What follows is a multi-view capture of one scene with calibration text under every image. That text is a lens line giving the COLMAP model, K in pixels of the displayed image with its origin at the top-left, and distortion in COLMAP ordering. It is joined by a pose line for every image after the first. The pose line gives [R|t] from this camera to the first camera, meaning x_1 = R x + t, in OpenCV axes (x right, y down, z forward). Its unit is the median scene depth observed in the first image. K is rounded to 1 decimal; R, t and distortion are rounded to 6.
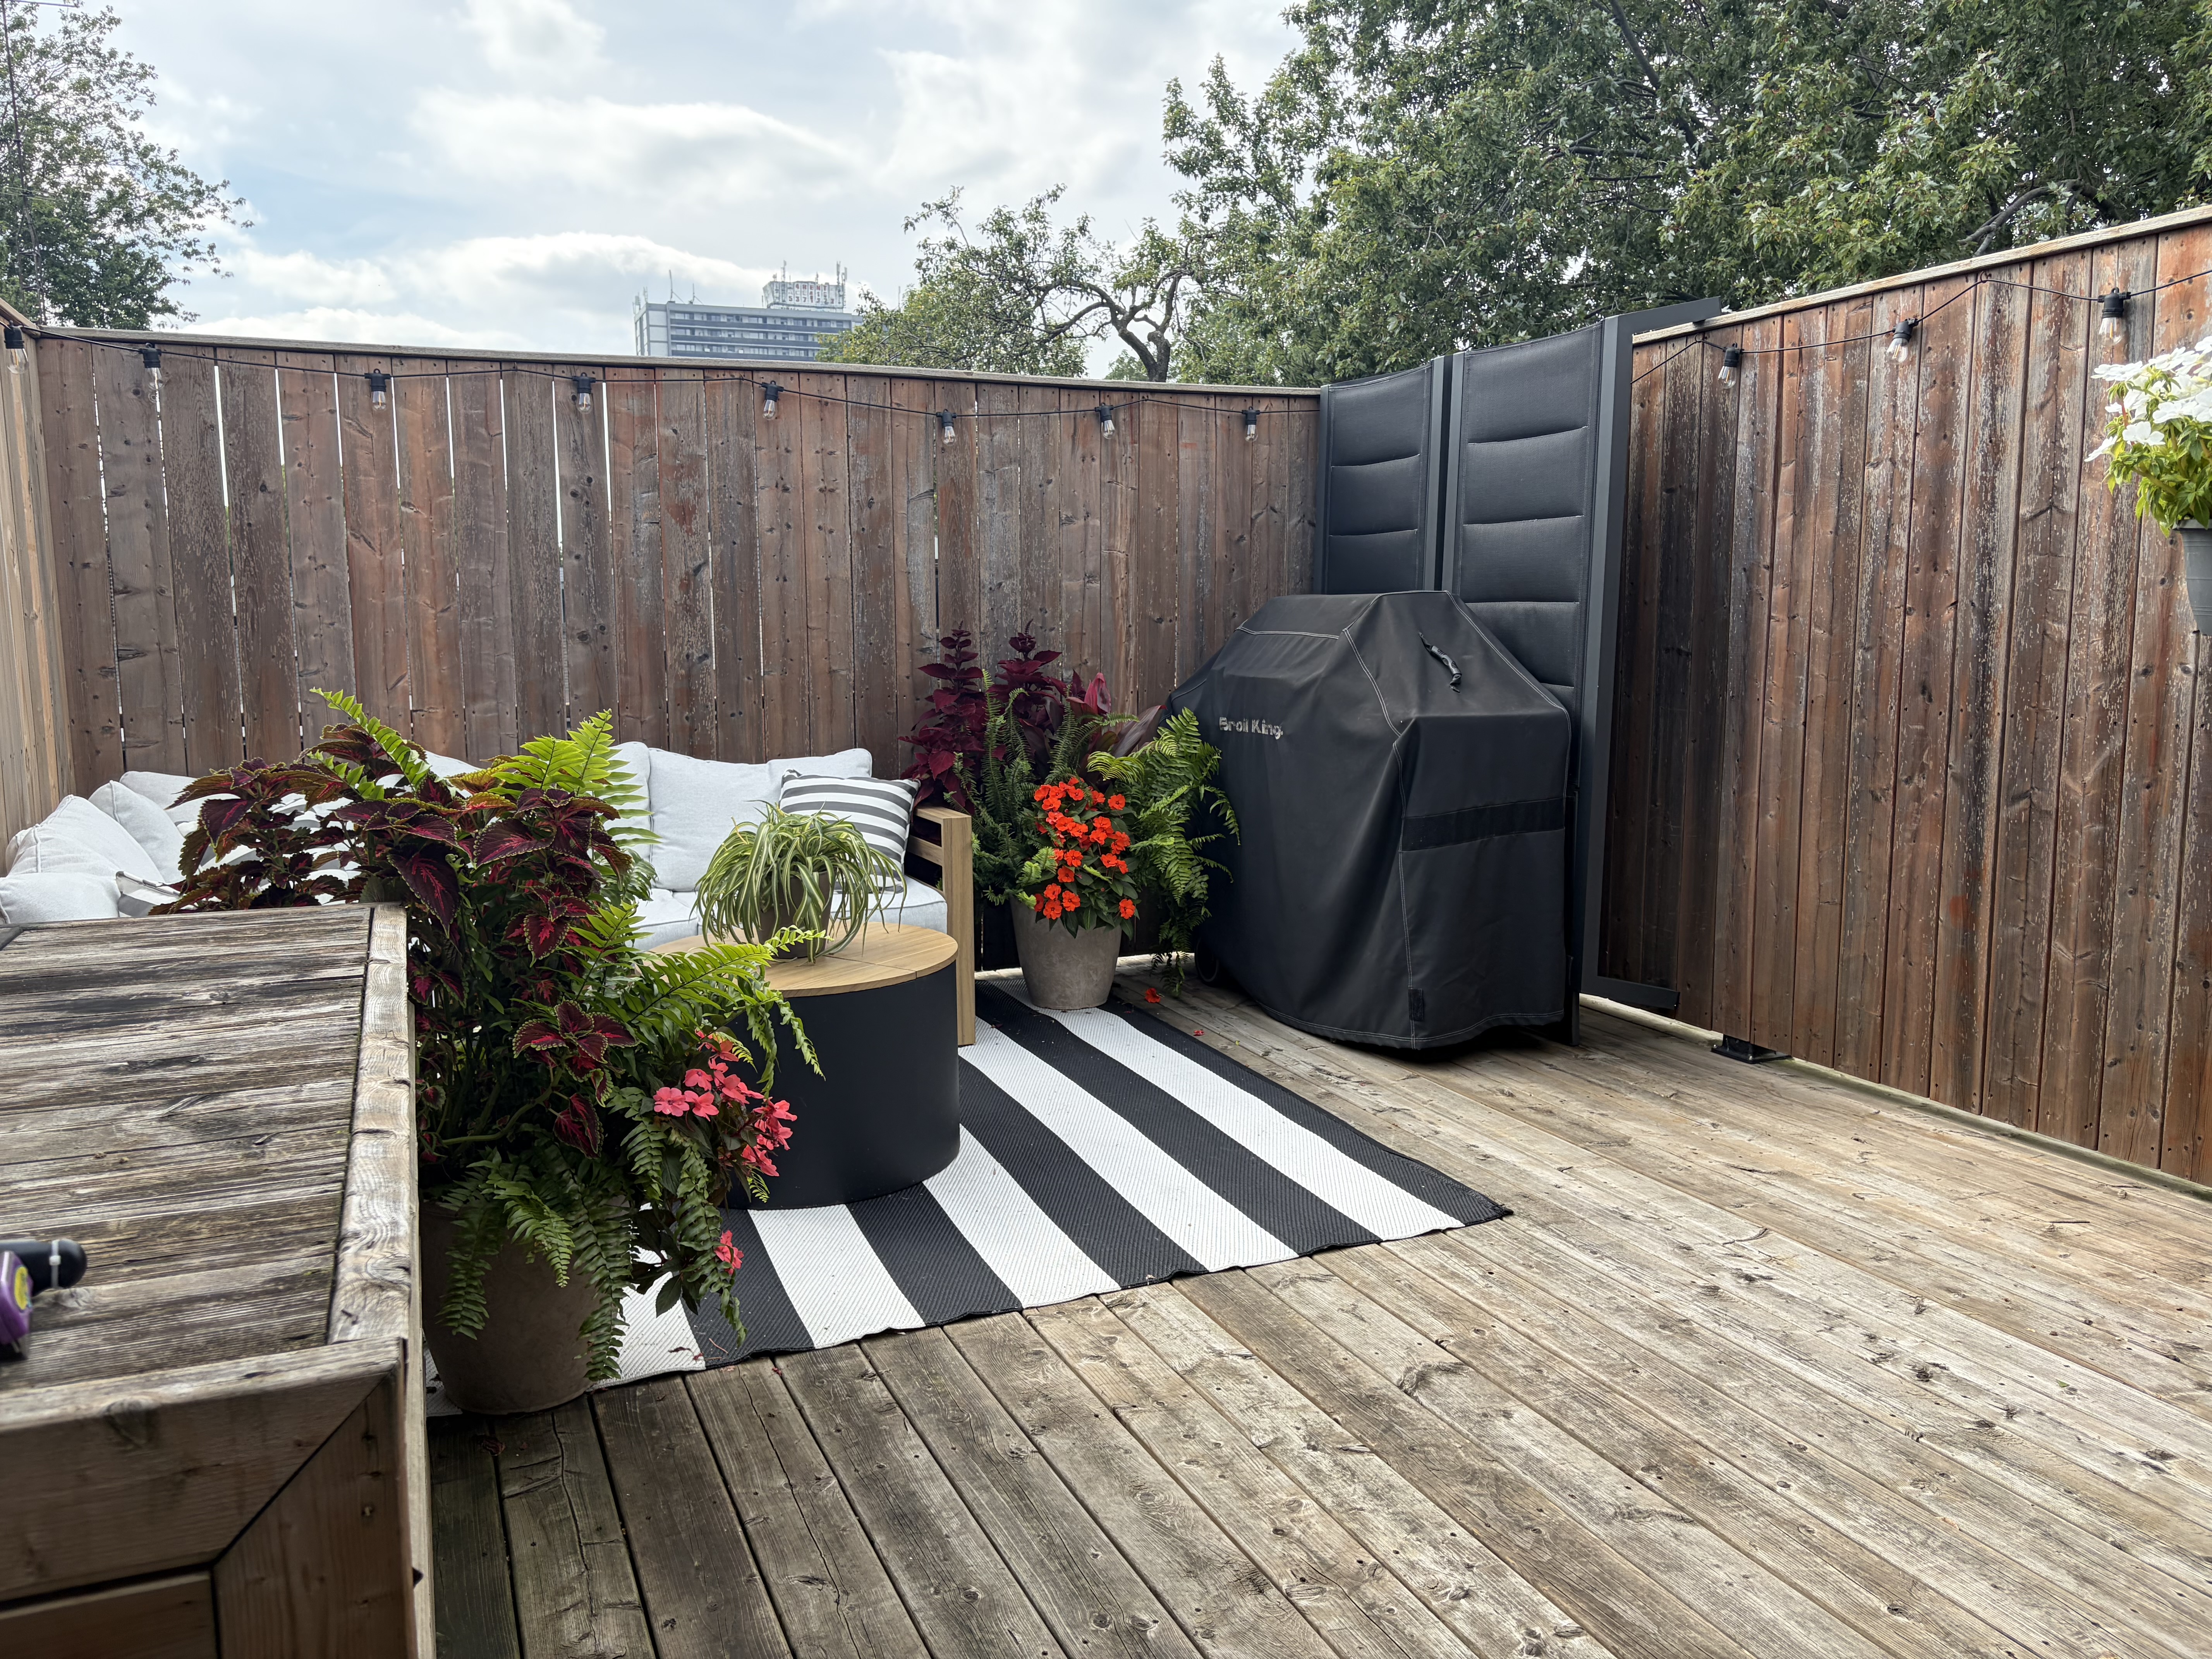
lens RADIAL K [[1637.5, 0, 1106.0], [0, 1637.5, 829.5], [0, 0, 1]] dist [-0.005429, -0.007278]
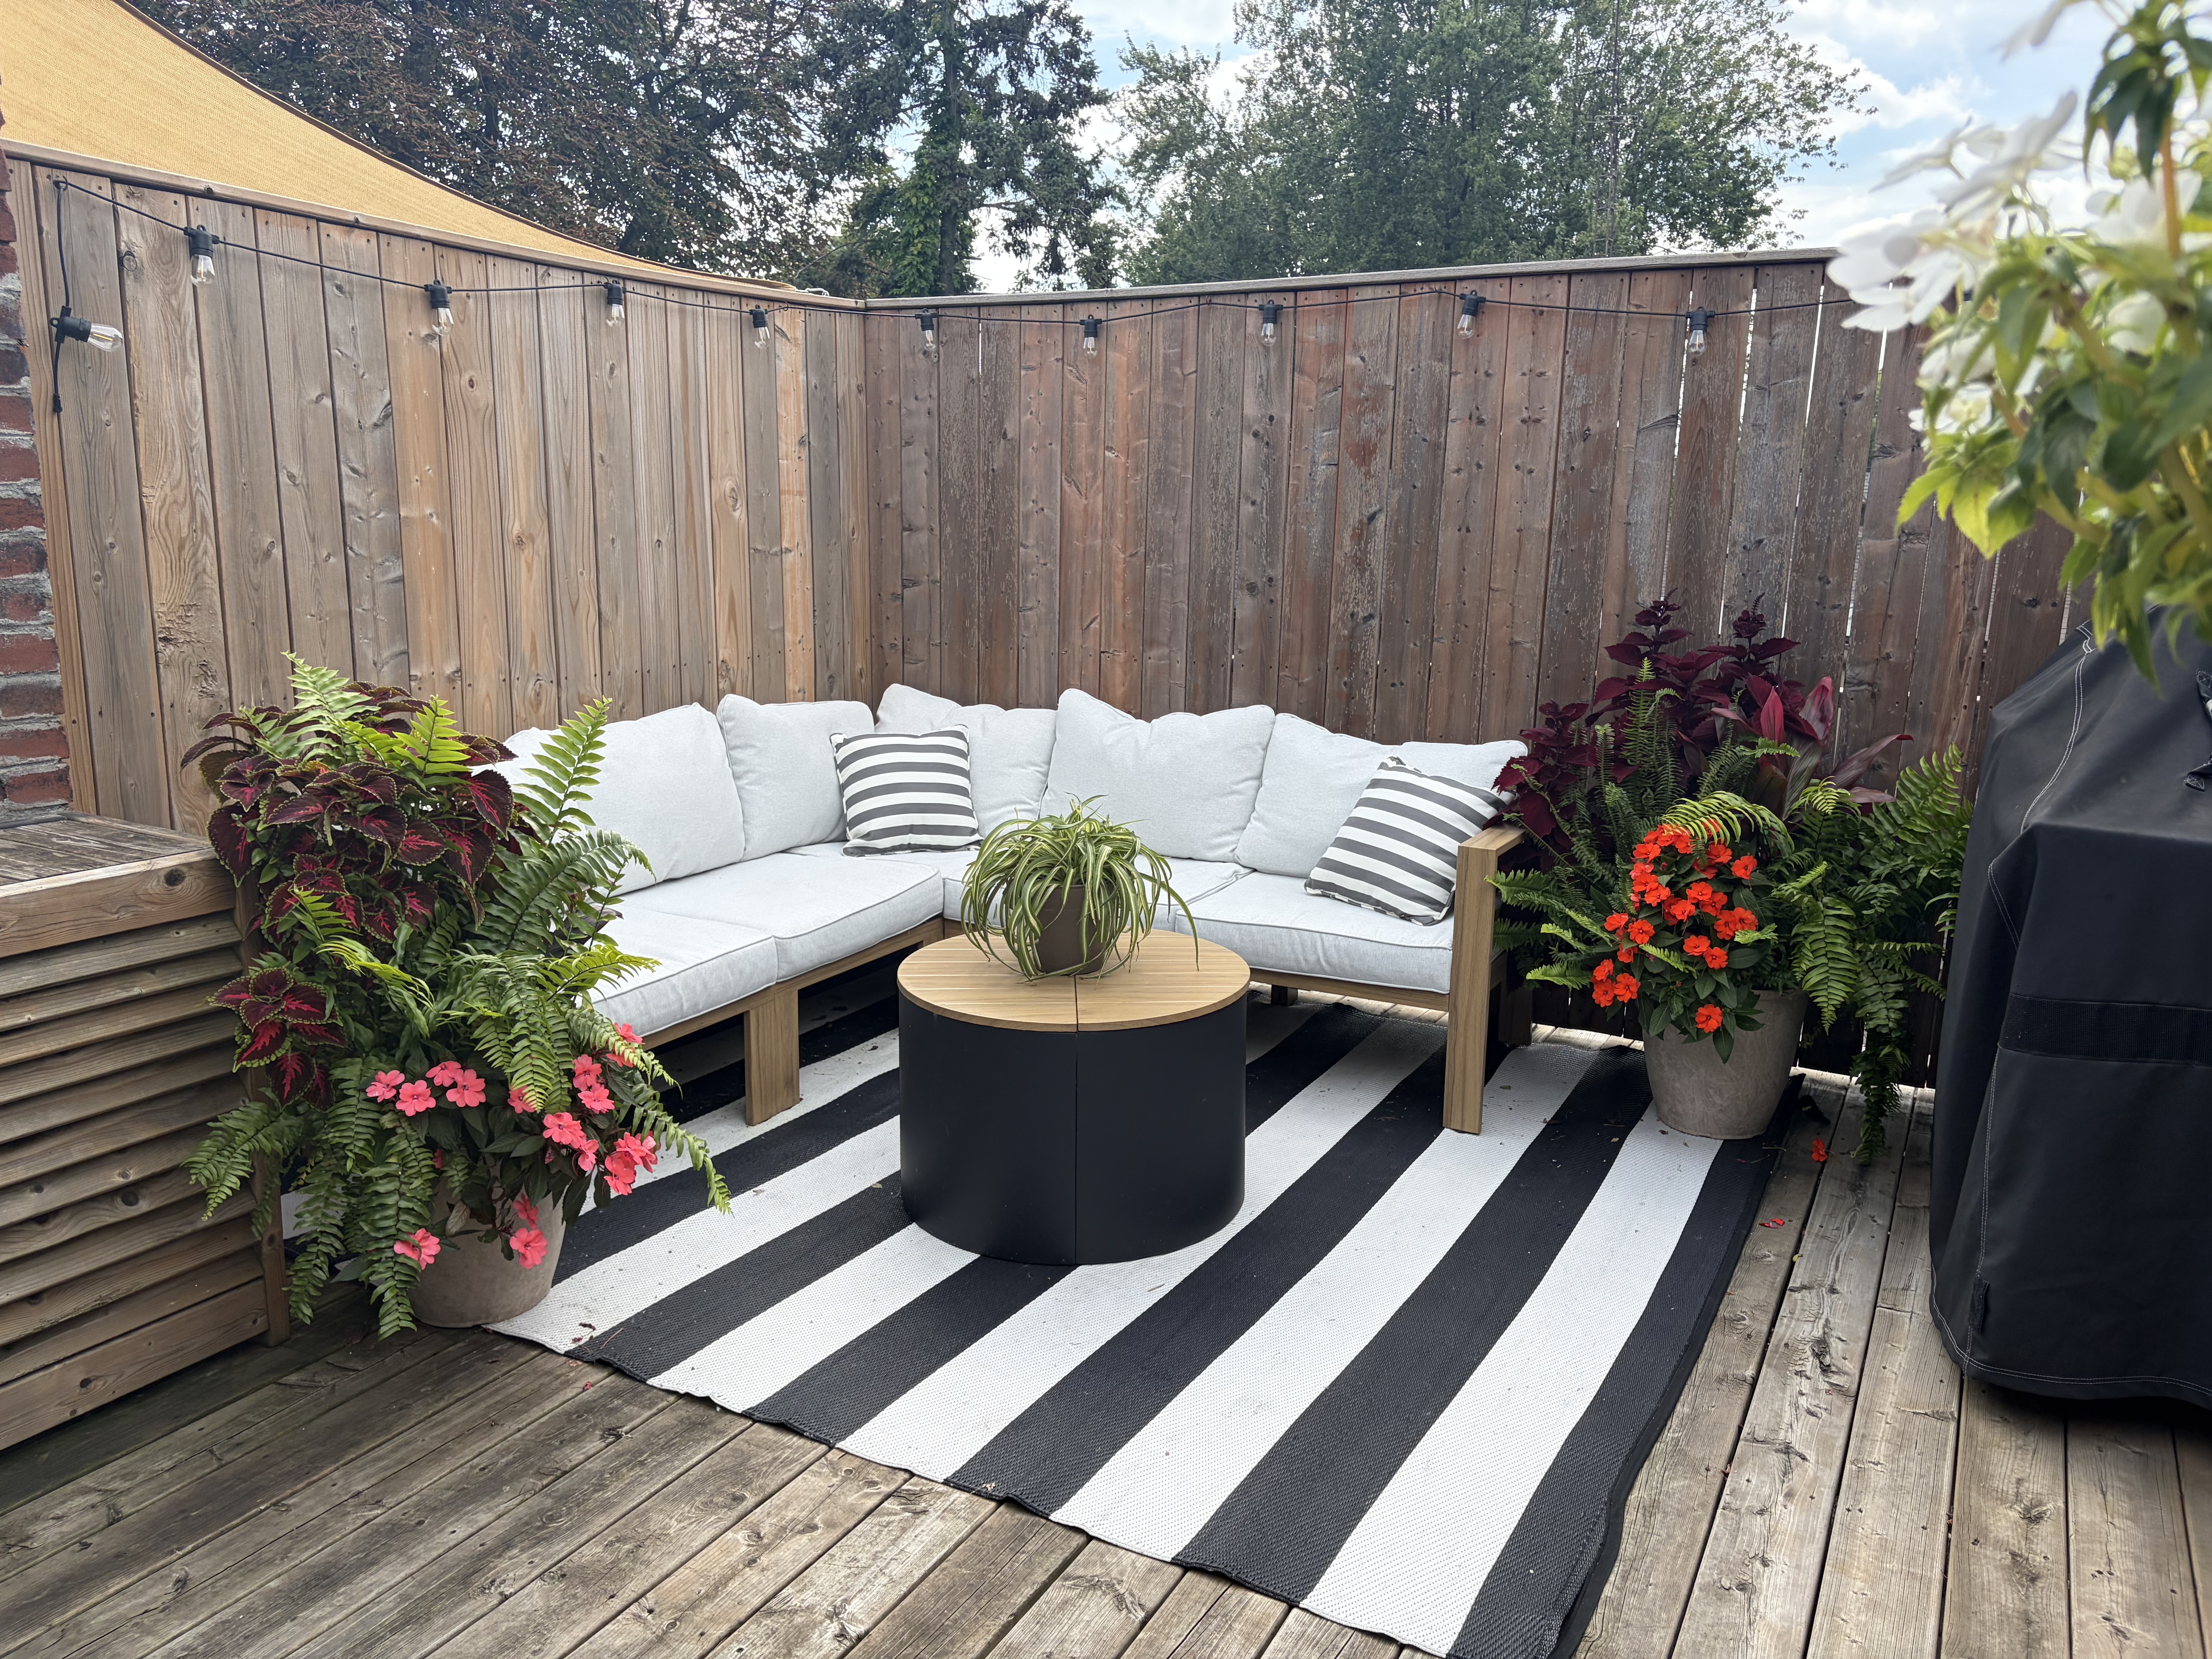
lens RADIAL K [[1652.7, 0, 1100.4], [0, 1652.7, 820.6], [0, 0, 1]] dist [0.066357, -0.088994]
pose [[0.620972, 0.163154, -0.766665, 0.403431], [-0.123508, 0.986245, 0.109845, -0.084564], [0.774041, 0.026479, 0.632581, 0.353947]]
